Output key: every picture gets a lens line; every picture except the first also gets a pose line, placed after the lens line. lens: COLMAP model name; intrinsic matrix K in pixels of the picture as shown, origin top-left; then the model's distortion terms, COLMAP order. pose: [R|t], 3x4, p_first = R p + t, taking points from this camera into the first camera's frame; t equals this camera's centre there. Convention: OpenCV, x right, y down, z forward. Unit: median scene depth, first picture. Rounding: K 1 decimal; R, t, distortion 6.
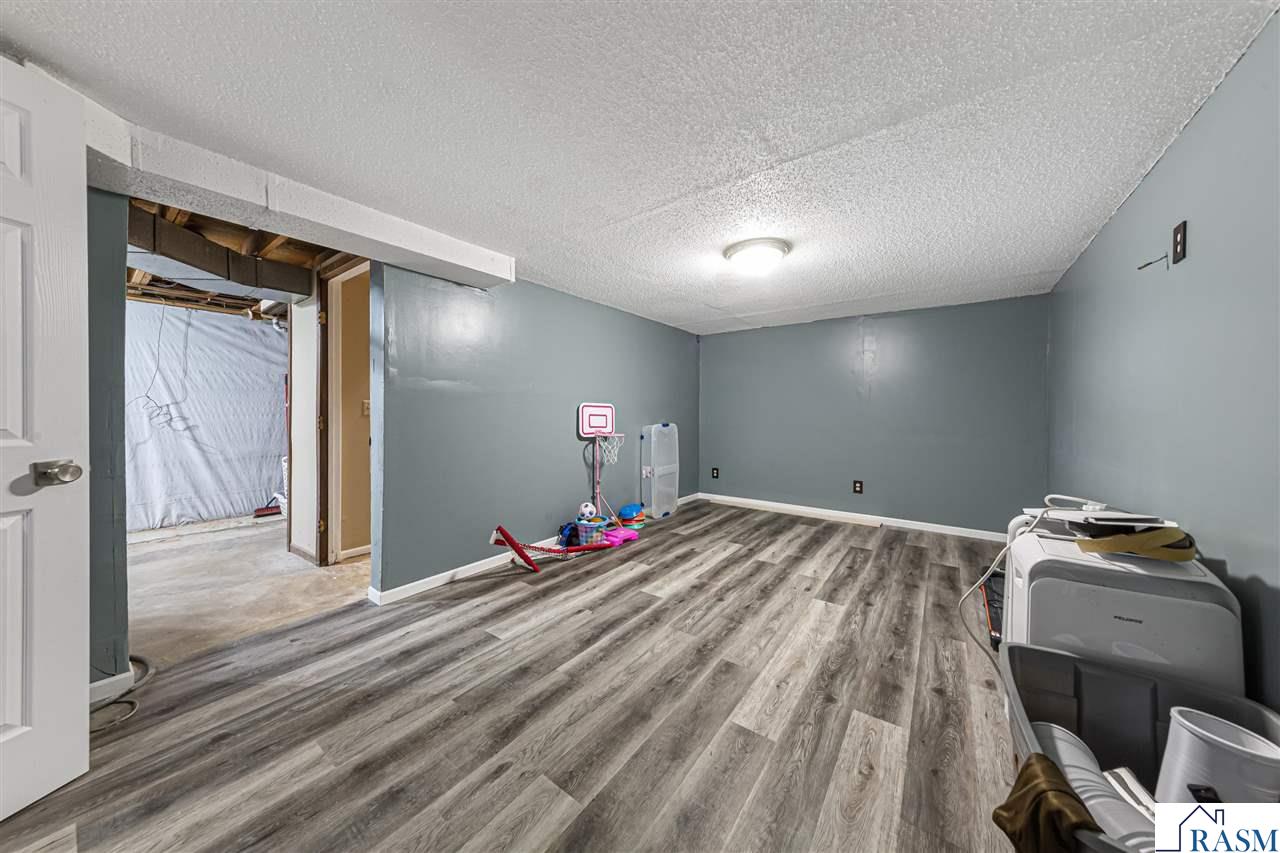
lens RADIAL K [[411.1, 0, 641.6], [0, 411.1, 414.0], [0, 0, 1]] dist [0.006753, 0.000033]
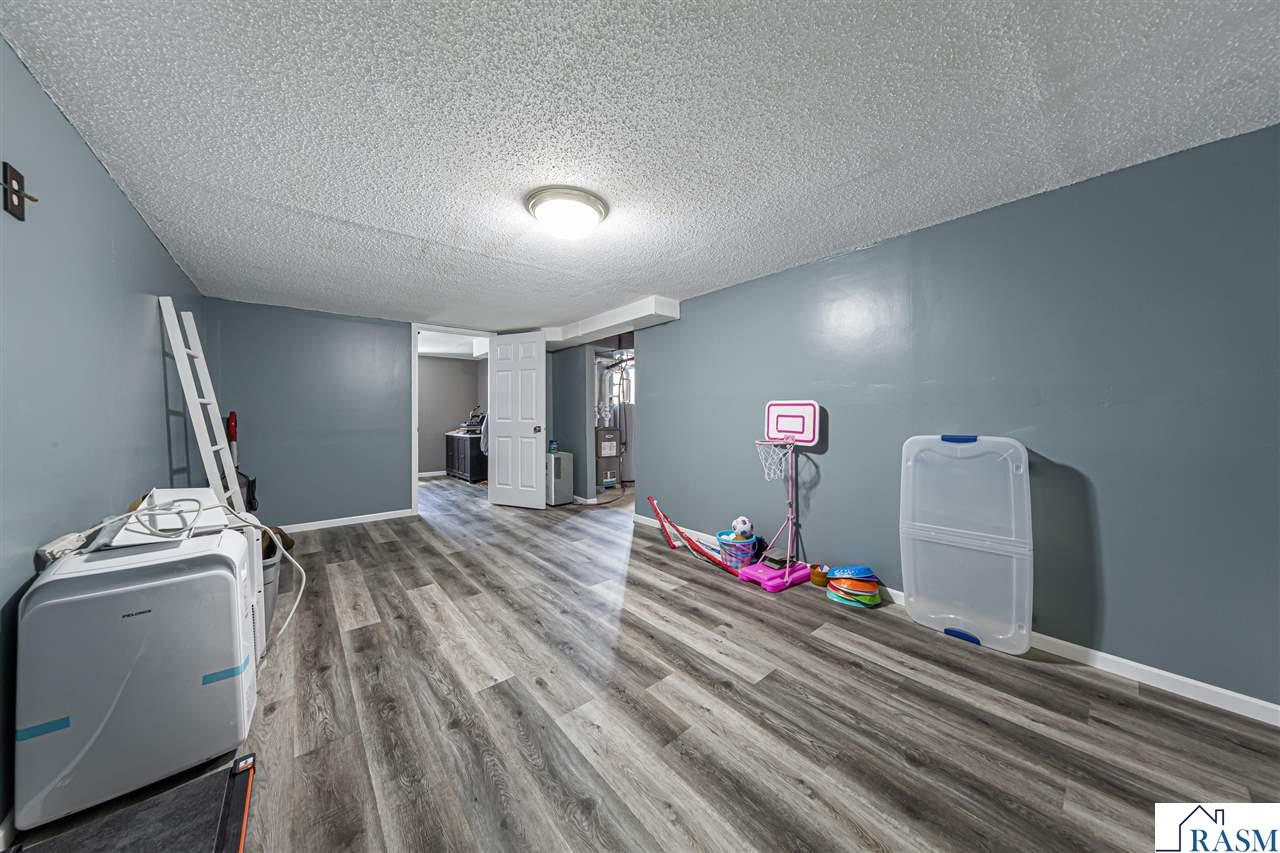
lens RADIAL K [[411.1, 0, 641.1], [0, 411.1, 423.8], [0, 0, 1]] dist [0.006753, 0.000033]
pose [[-0.228998, 0.023982, -0.973132, 1.126450], [-0.001895, 0.999684, 0.025082, -0.002327], [0.973425, 0.007588, -0.228880, 1.474148]]
